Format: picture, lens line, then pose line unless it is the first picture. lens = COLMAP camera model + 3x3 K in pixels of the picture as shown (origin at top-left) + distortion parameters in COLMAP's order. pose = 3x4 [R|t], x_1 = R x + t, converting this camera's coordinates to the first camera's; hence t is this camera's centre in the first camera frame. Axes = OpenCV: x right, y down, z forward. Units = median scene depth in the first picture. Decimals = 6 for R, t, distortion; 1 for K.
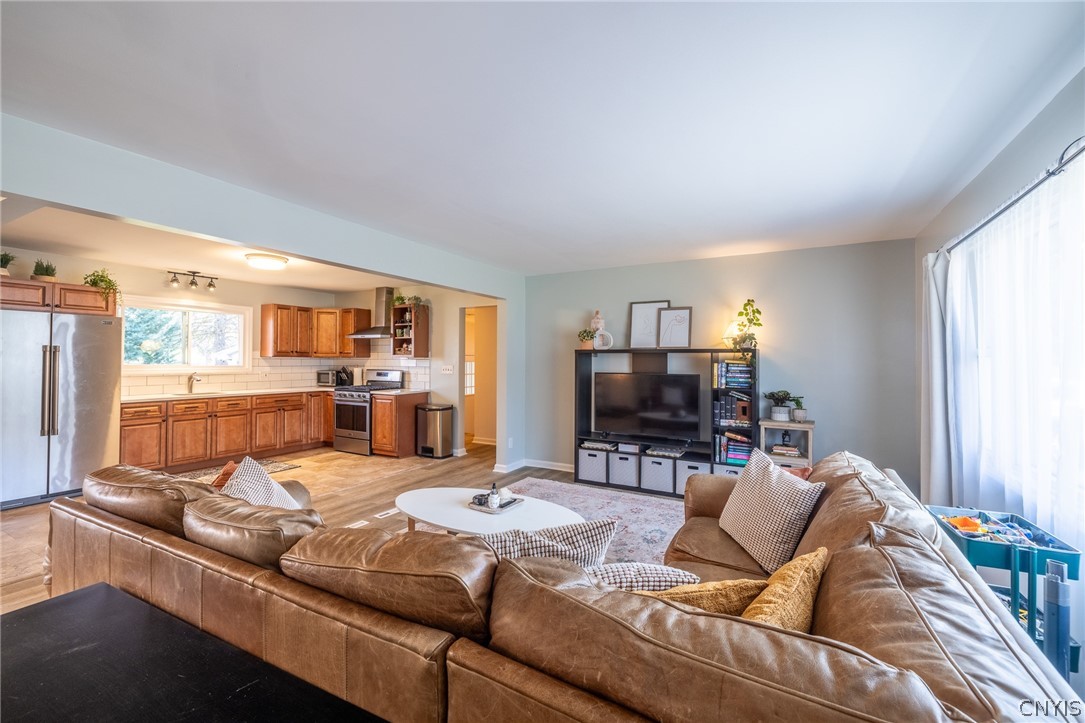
lens RADIAL K [[455.0, 0, 539.1], [0, 455.0, 356.1], [0, 0, 1]] dist [-0.000779, 0.000167]
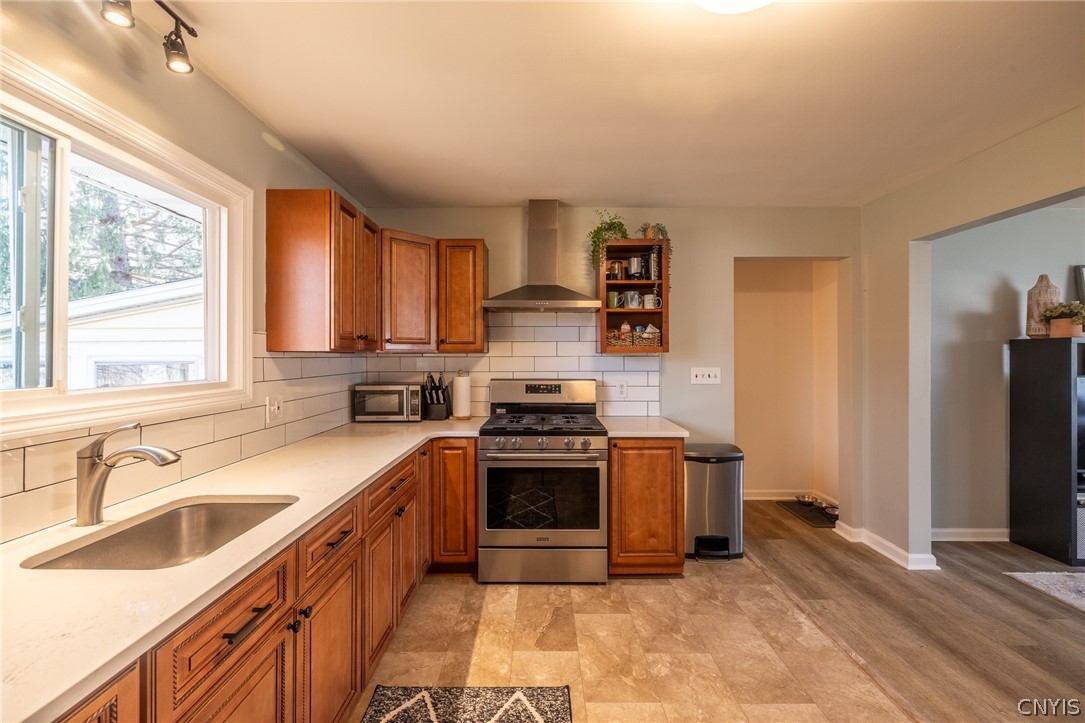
lens RADIAL K [[455.0, 0, 539.1], [0, 455.0, 356.1], [0, 0, 1]] dist [-0.000779, 0.000167]
pose [[0.873258, -0.006169, 0.487219, -0.771818], [0.002120, 0.999959, 0.008860, 0.003233], [-0.487254, -0.006704, 0.873235, 0.804553]]
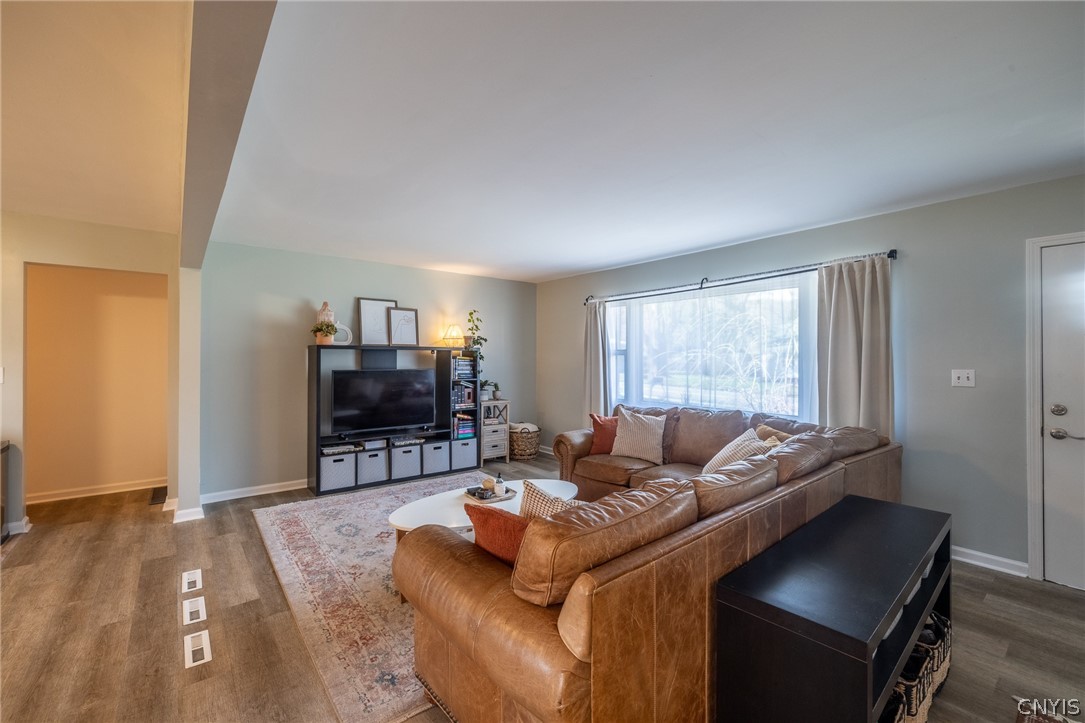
lens RADIAL K [[455.0, 0, 539.1], [0, 455.0, 356.1], [0, 0, 1]] dist [-0.000779, 0.000167]
pose [[0.373213, -0.002038, 0.927743, -0.555698], [-0.008097, 0.999952, 0.005454, -0.000644], [-0.927710, -0.009548, 0.373179, 0.272573]]
